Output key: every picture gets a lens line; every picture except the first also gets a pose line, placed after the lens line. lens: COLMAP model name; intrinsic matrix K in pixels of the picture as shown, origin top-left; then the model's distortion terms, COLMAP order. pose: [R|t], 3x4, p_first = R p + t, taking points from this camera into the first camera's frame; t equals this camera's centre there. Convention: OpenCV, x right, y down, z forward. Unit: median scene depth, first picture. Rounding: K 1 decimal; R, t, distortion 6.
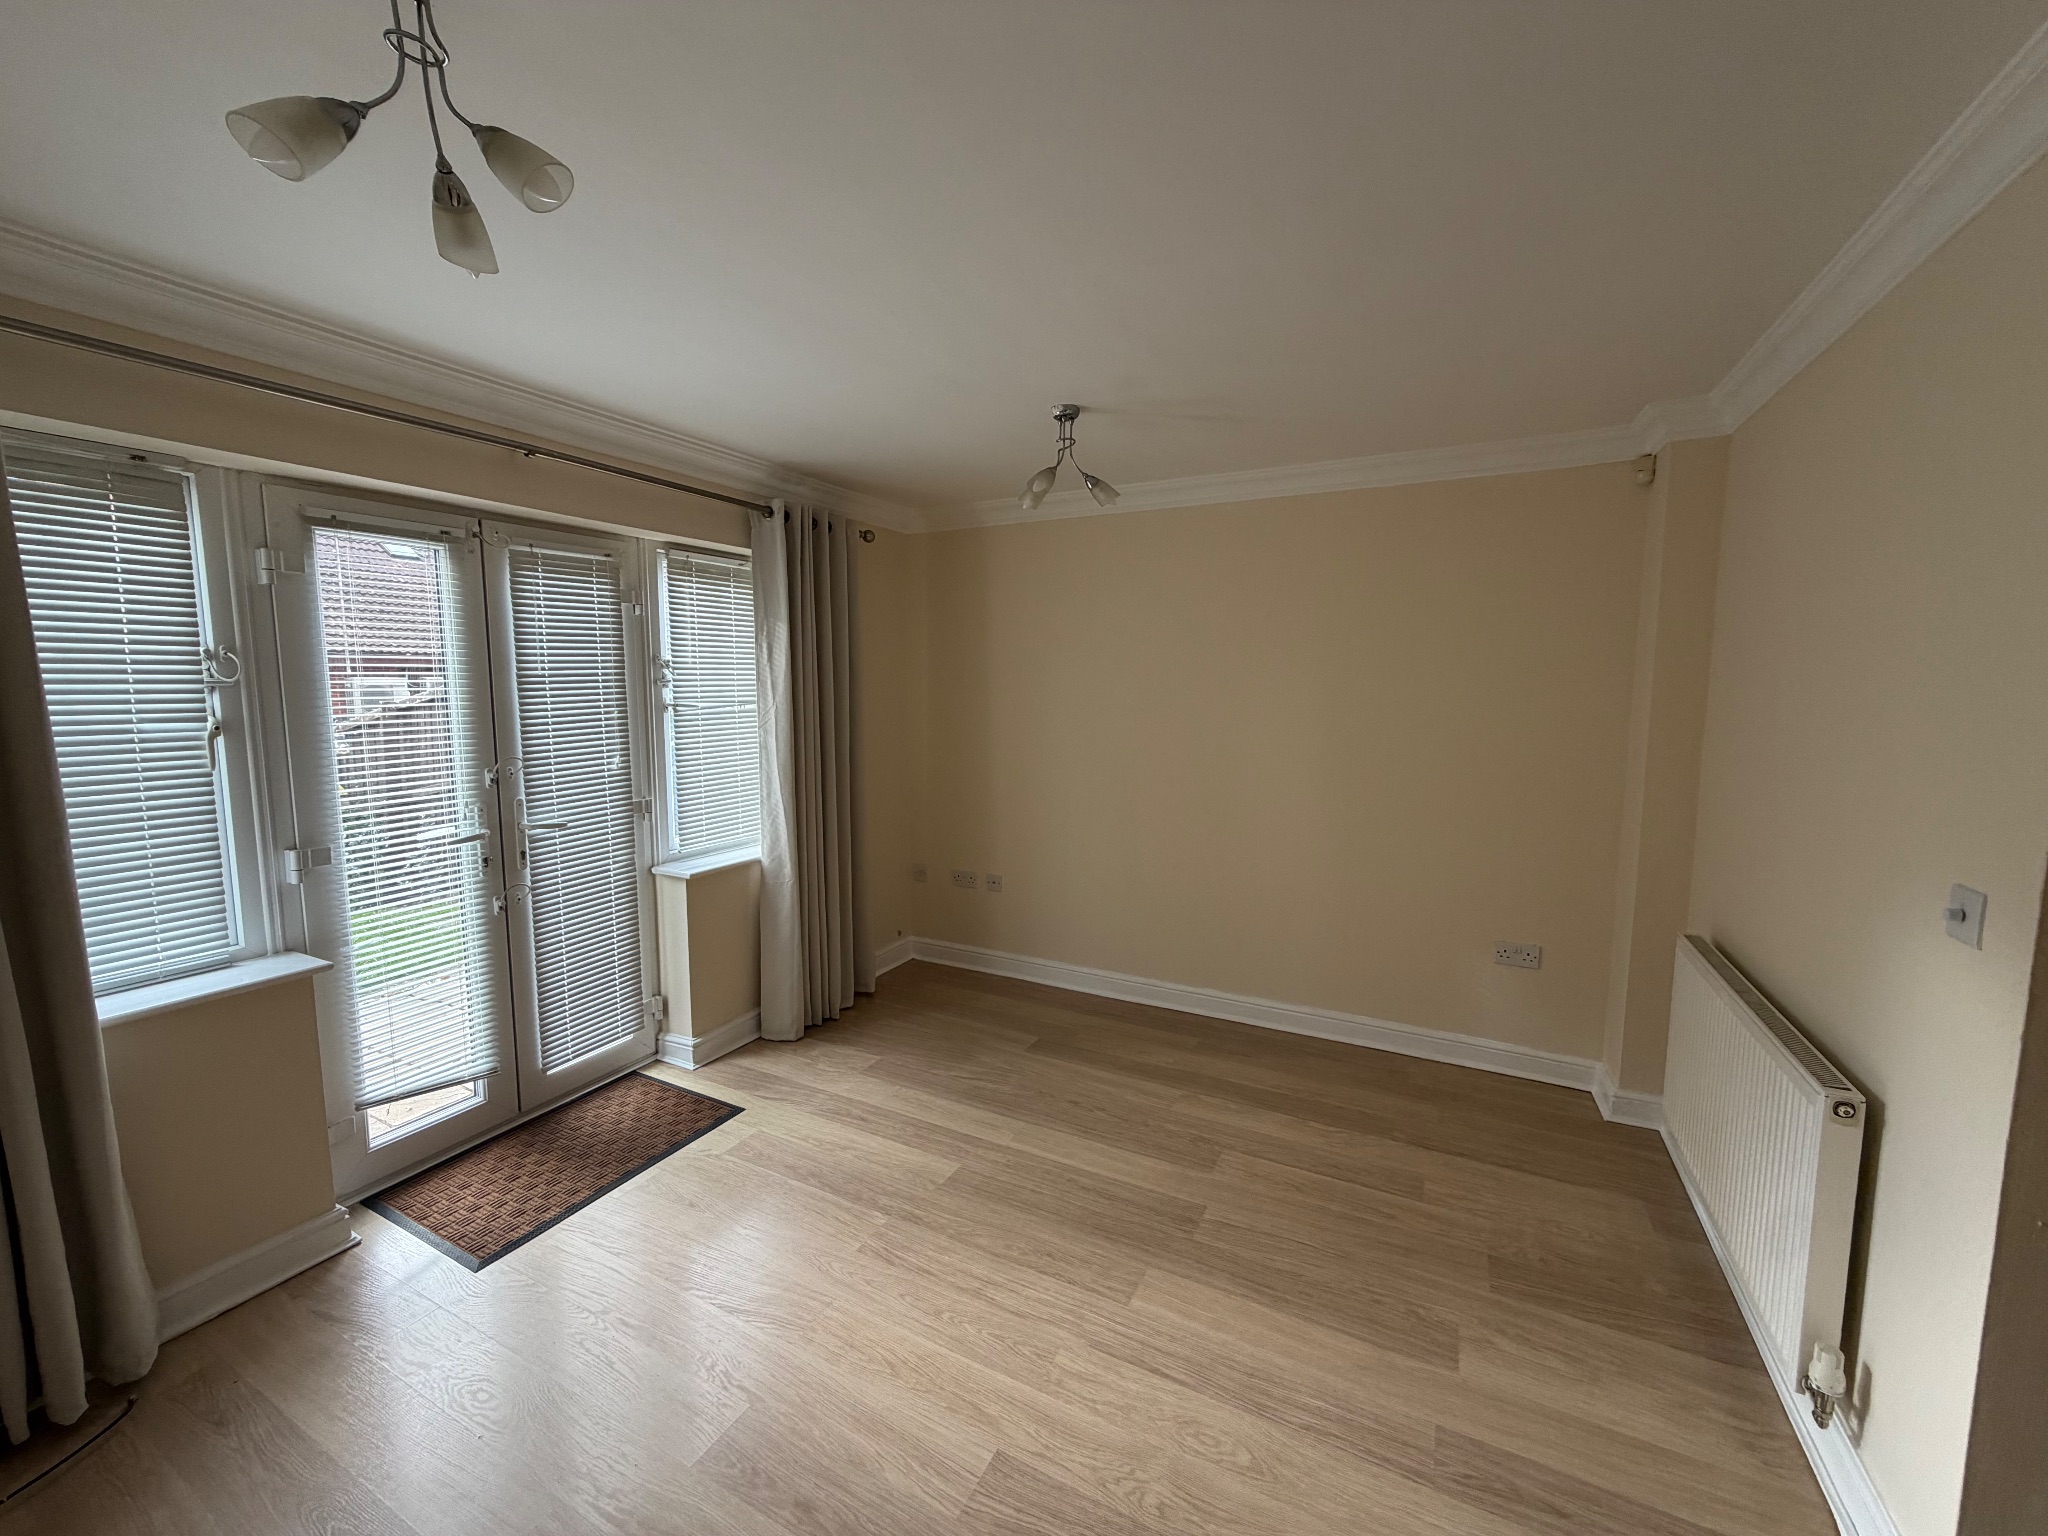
lens RADIAL K [[813.7, 0, 1020.6], [0, 813.7, 766.4], [0, 0, 1]] dist [-0.007080, -0.000309]
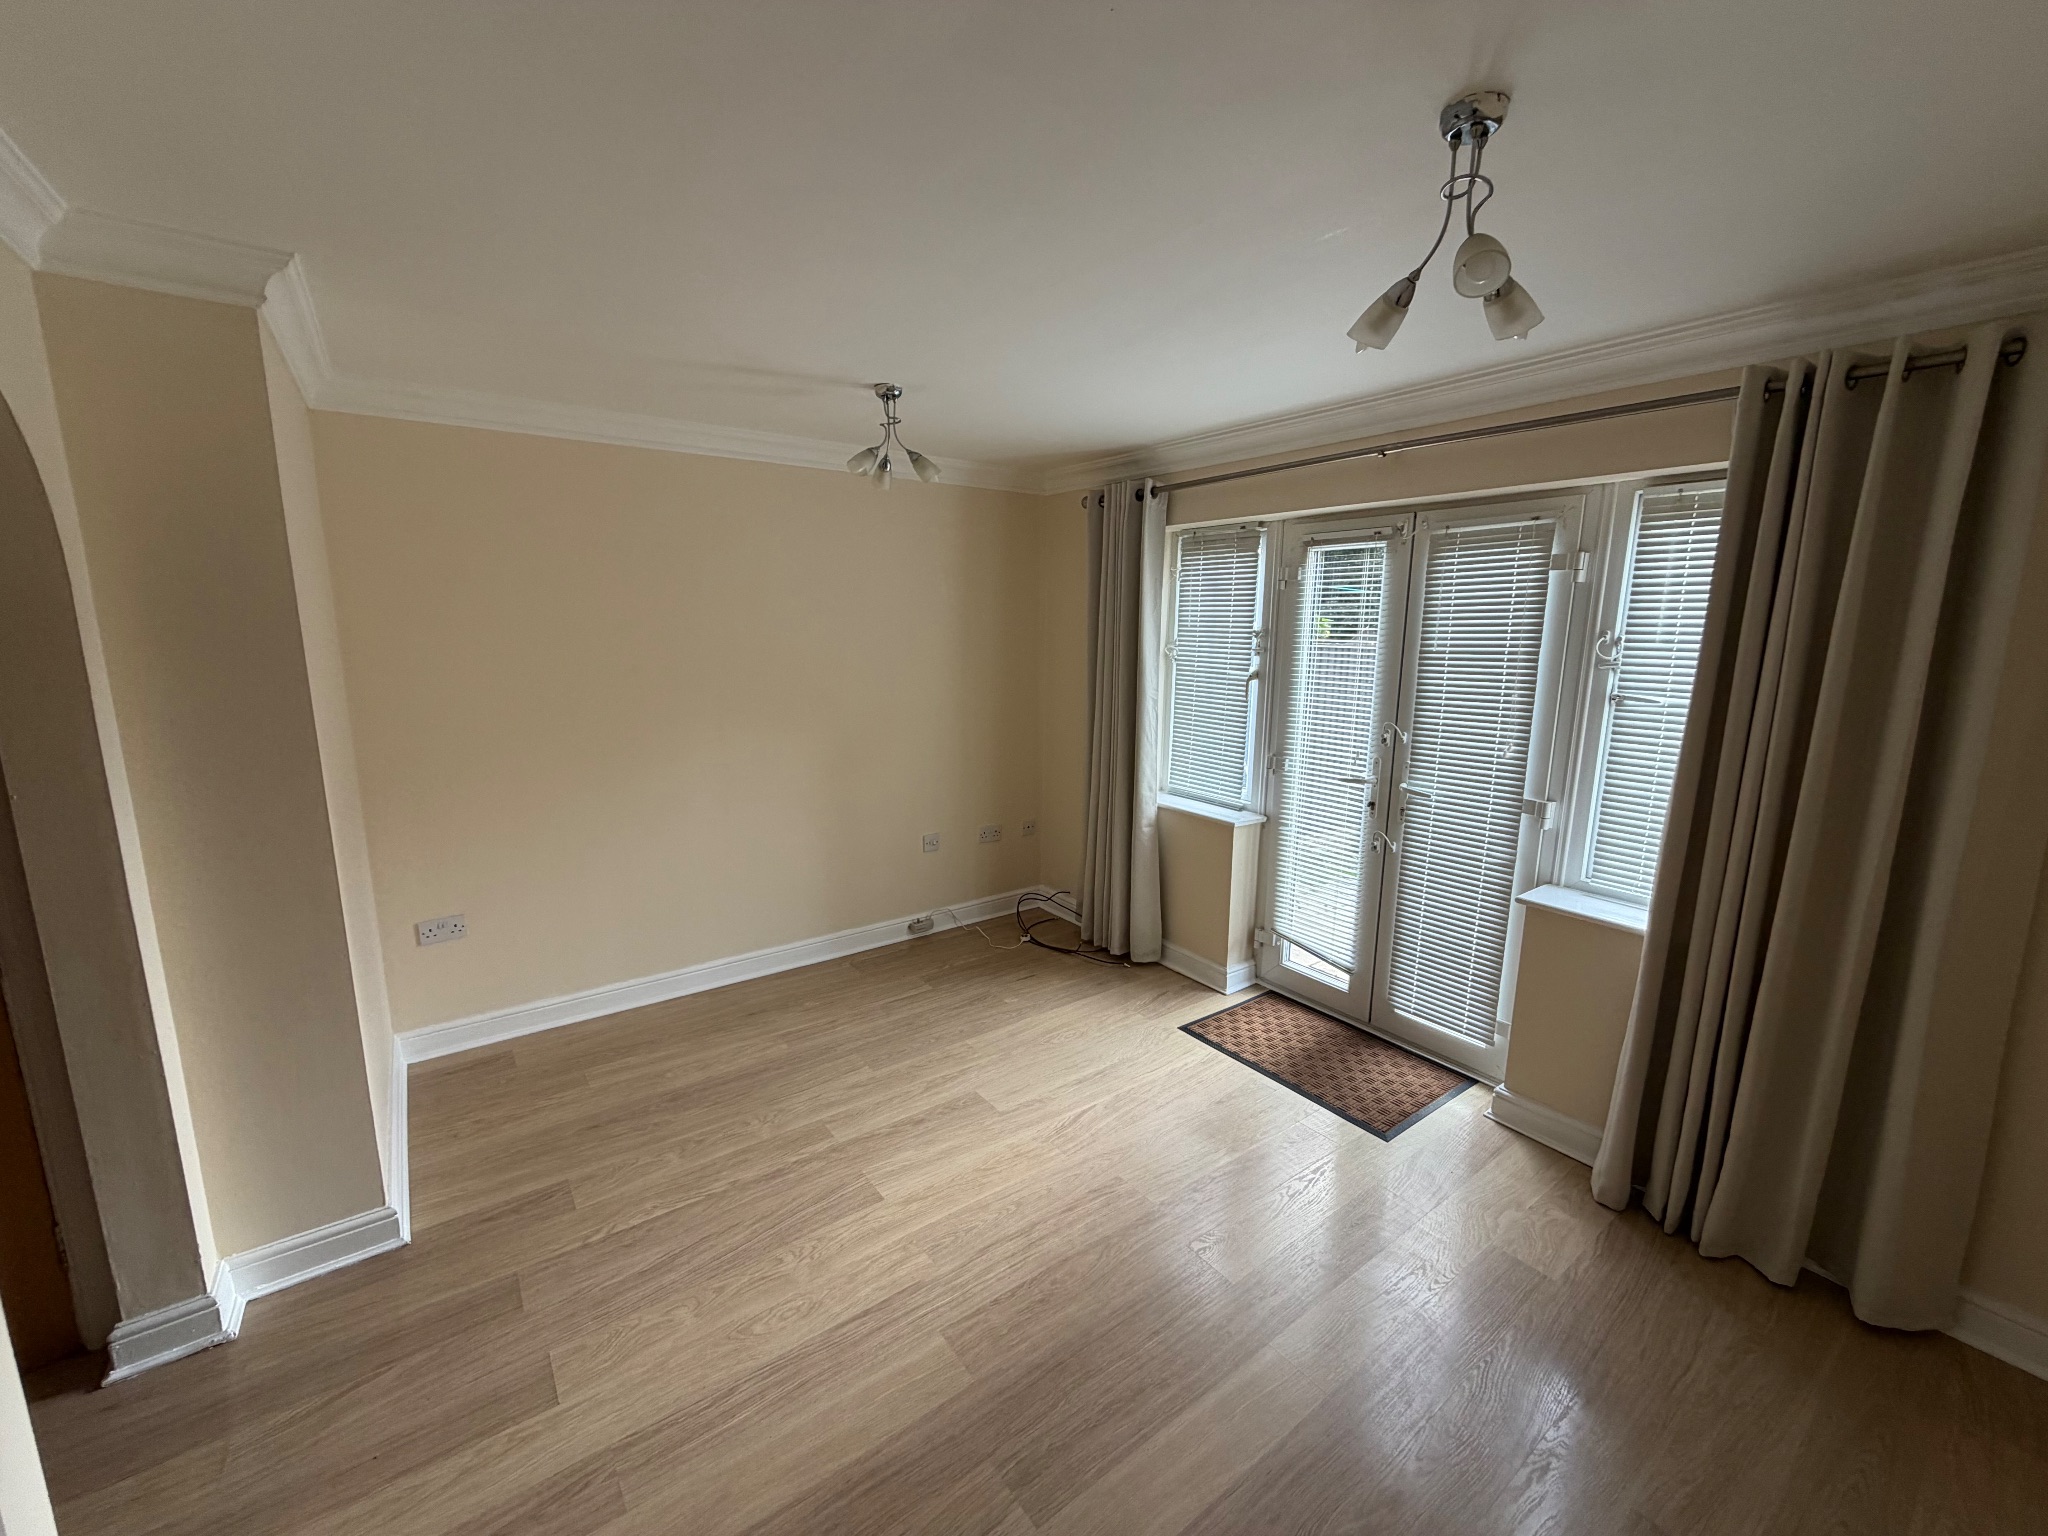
lens RADIAL K [[813.7, 0, 1021.5], [0, 813.7, 769.0], [0, 0, 1]] dist [-0.007080, -0.000309]
pose [[-0.438774, 0.156779, -0.884815, 0.805282], [-0.103308, 0.969333, 0.222984, -0.192622], [0.892639, 0.189248, -0.409121, 1.309849]]
